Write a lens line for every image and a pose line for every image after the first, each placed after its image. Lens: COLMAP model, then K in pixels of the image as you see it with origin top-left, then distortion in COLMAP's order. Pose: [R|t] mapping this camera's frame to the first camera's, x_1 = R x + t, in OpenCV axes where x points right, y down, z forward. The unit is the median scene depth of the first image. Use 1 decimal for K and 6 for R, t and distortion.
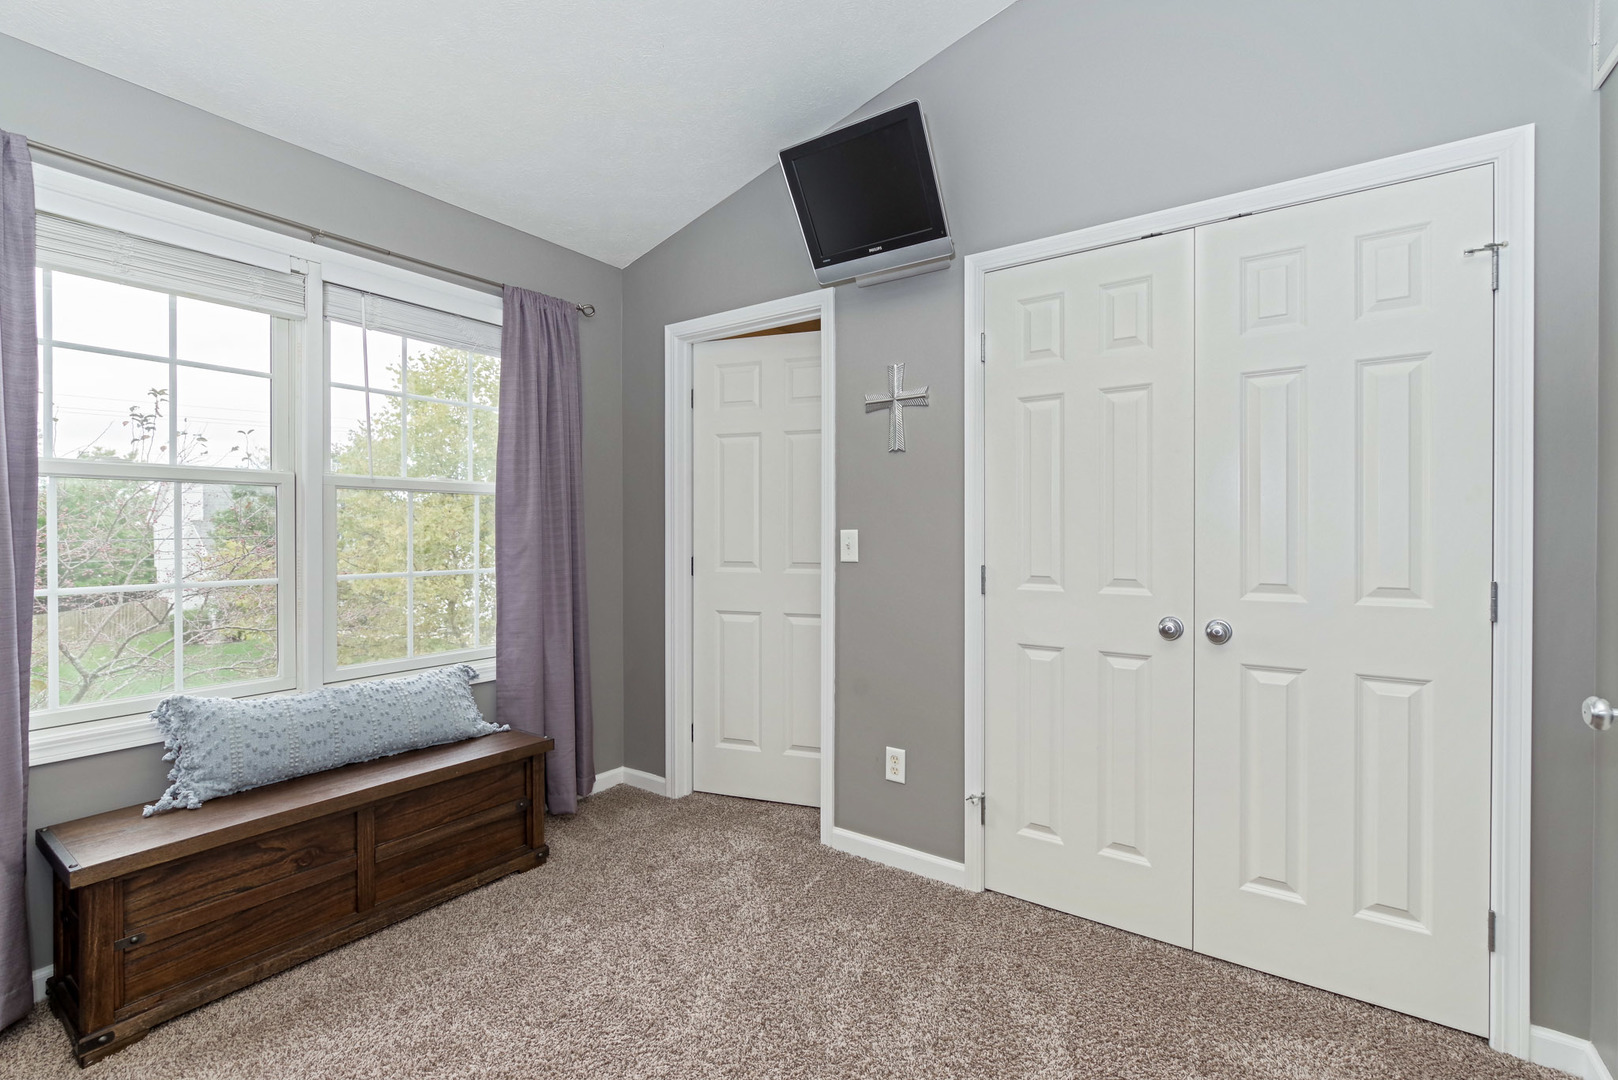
lens RADIAL K [[696.8, 0, 810.9], [0, 696.8, 533.3], [0, 0, 1]] dist [-0.001117, -0.000173]
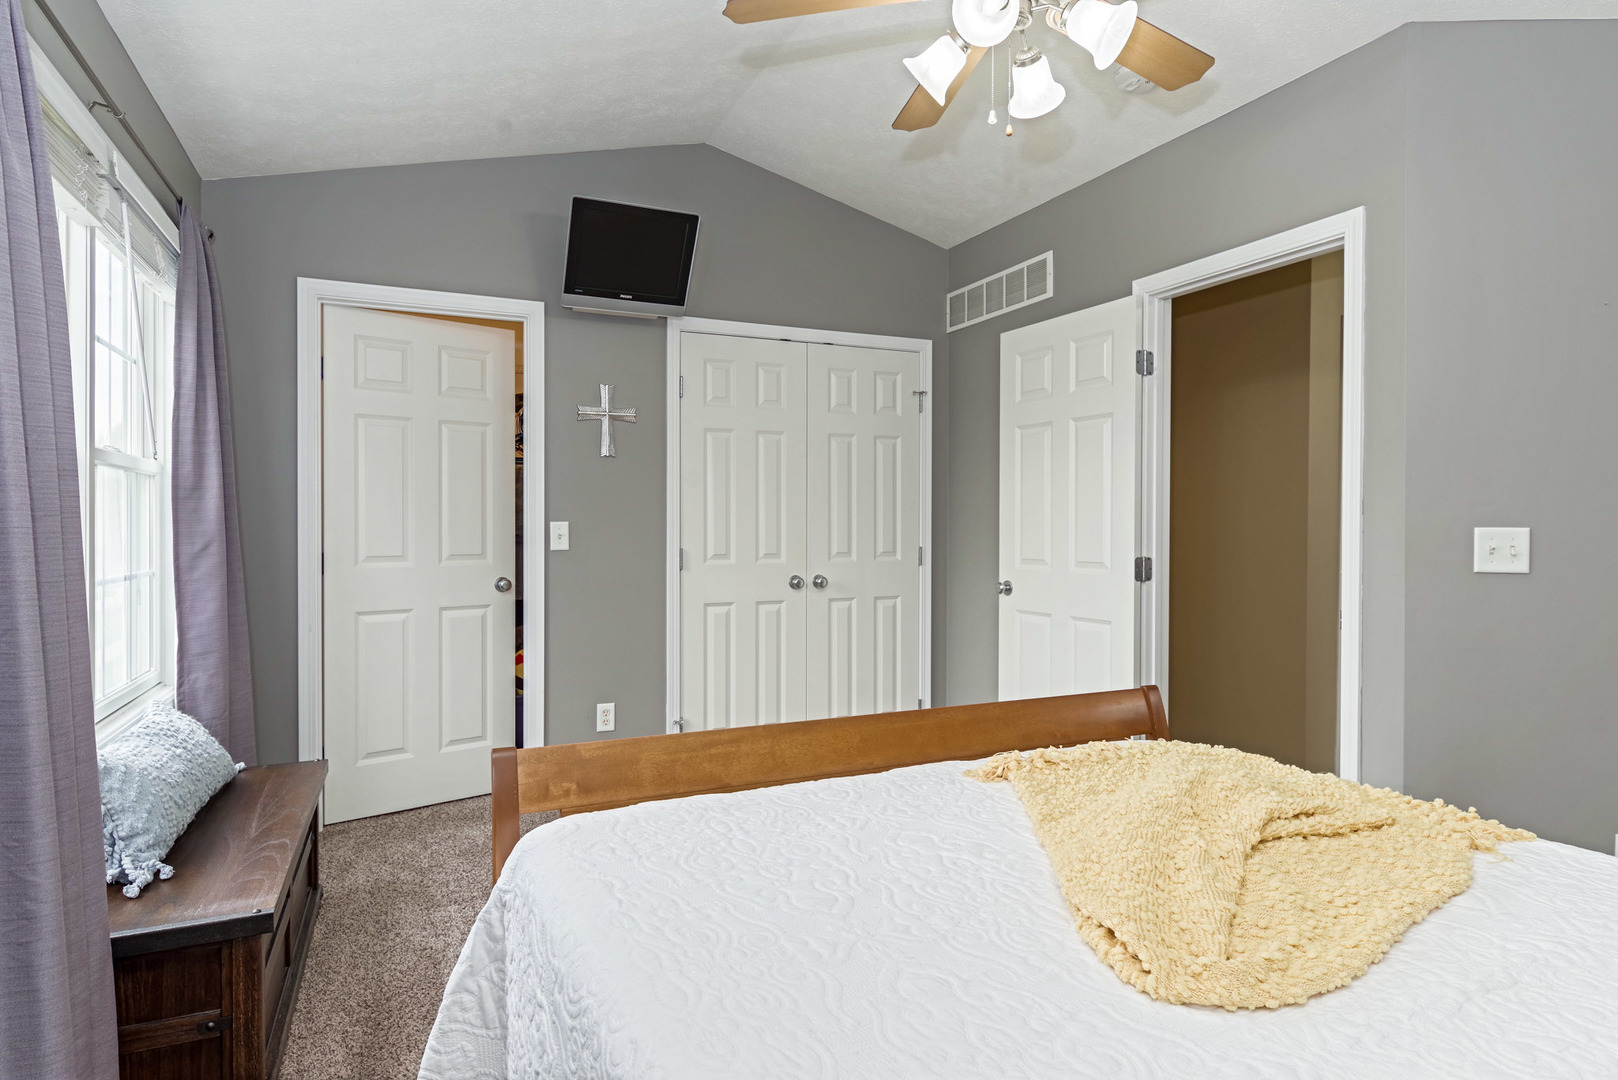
lens RADIAL K [[888.5, 0, 812.9], [0, 888.5, 530.4], [0, 0, 1]] dist [0.001331, 0.000032]
pose [[0.527524, -0.007015, 0.849511, -0.956653], [0.002645, 0.999975, 0.006615, 0.000141], [-0.849536, -0.001243, 0.527529, -0.109277]]
